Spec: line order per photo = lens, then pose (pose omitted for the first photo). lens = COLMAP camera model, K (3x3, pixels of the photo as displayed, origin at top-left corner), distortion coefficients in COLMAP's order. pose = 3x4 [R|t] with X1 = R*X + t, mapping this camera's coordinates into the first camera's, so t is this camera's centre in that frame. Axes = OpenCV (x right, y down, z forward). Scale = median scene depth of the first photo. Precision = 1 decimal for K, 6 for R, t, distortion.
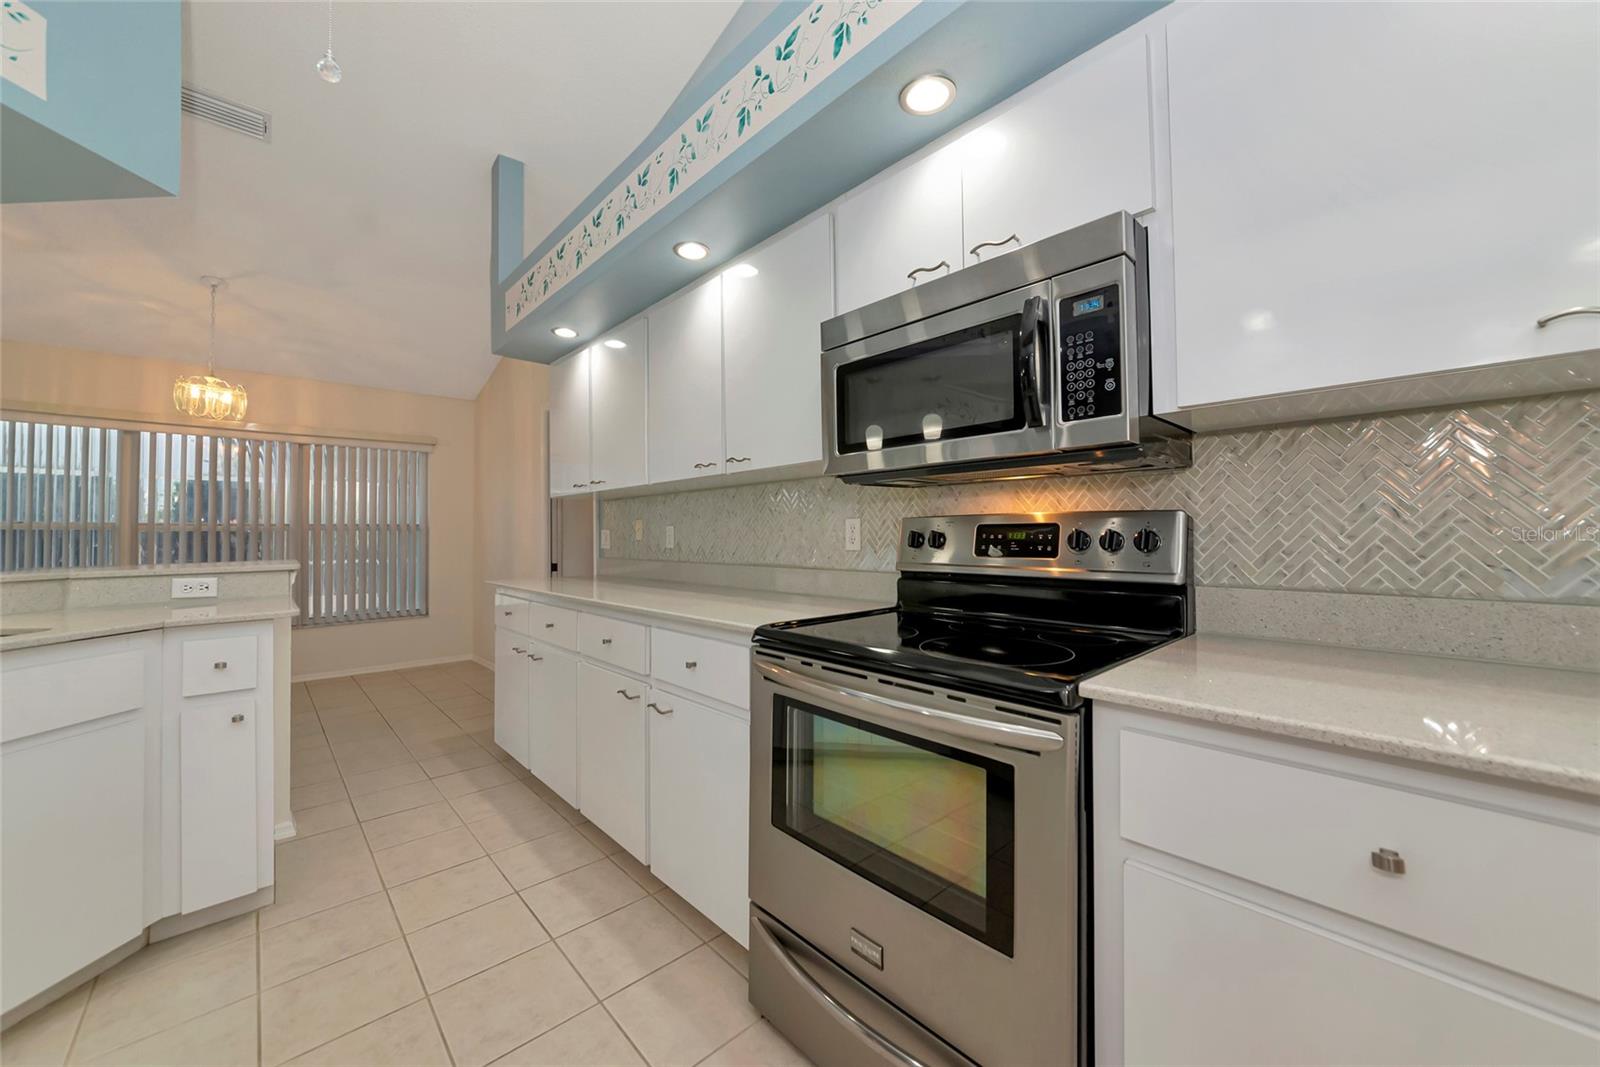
lens RADIAL K [[596.0, 0, 798.0], [0, 596.0, 520.4], [0, 0, 1]] dist [-0.004706, -0.000324]
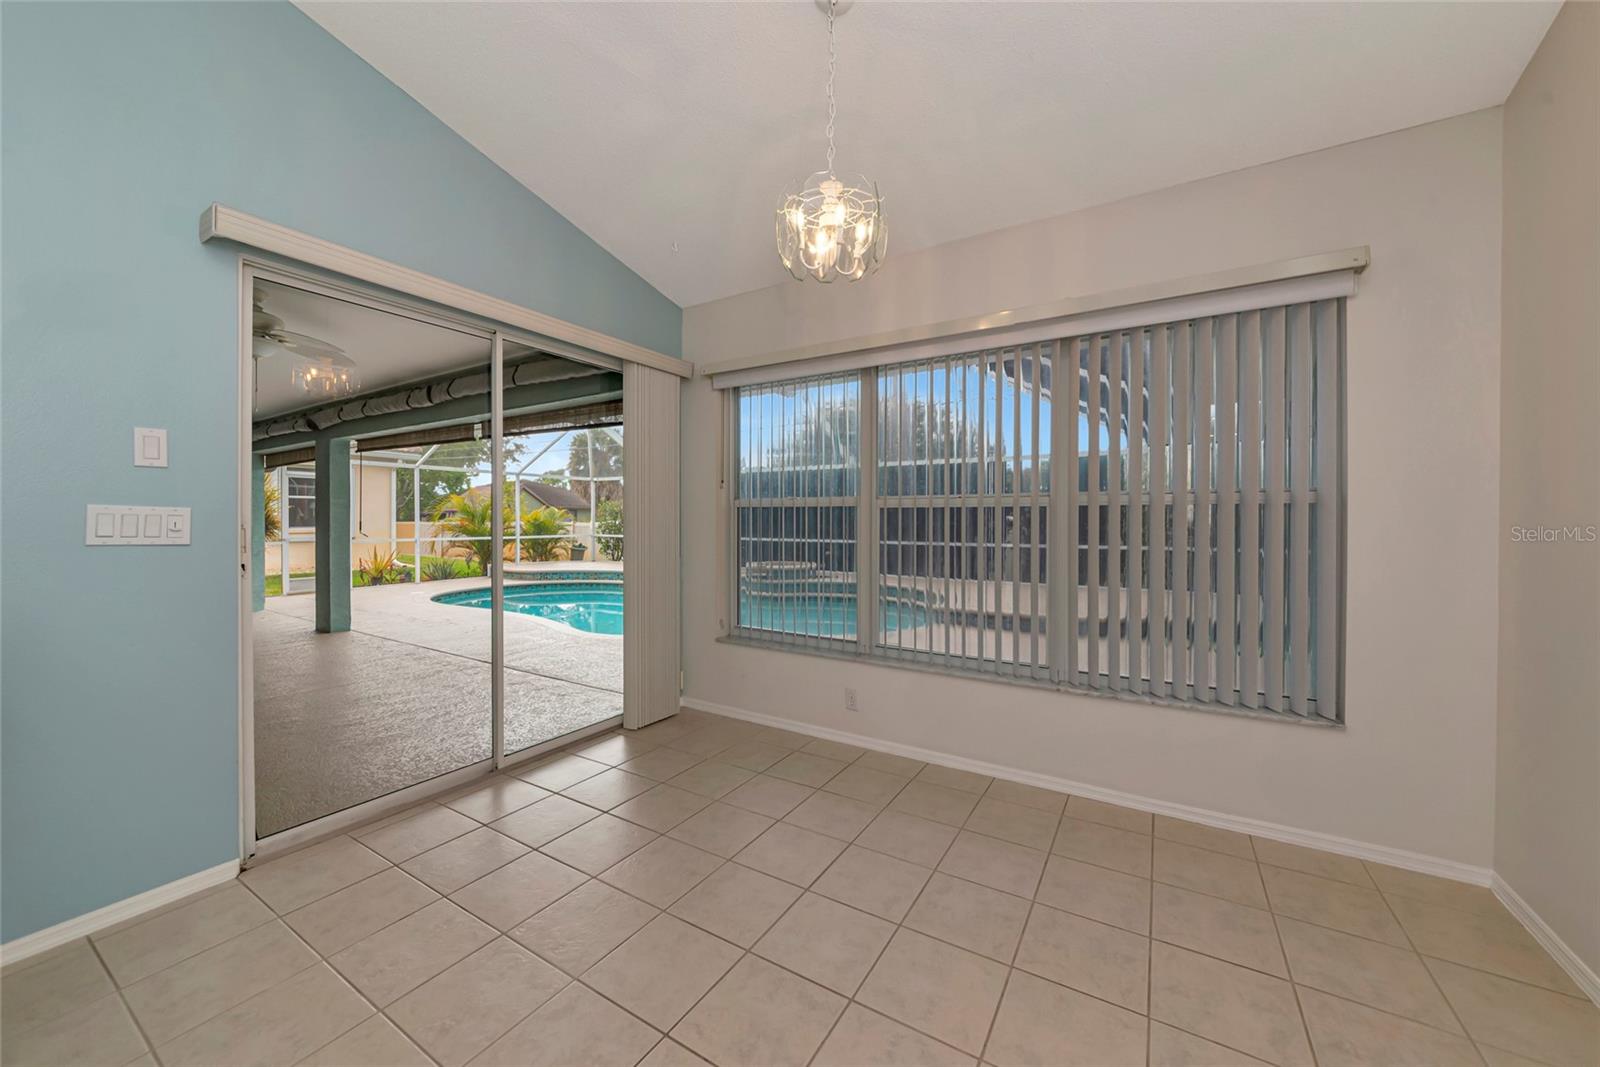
lens RADIAL K [[596.0, 0, 798.0], [0, 596.0, 520.4], [0, 0, 1]] dist [-0.004706, -0.000324]
pose [[0.260794, 0.011461, -0.965326, -1.150232], [0.020913, 0.999628, 0.017518, 0.048614], [0.965168, -0.024757, 0.260457, 1.877430]]
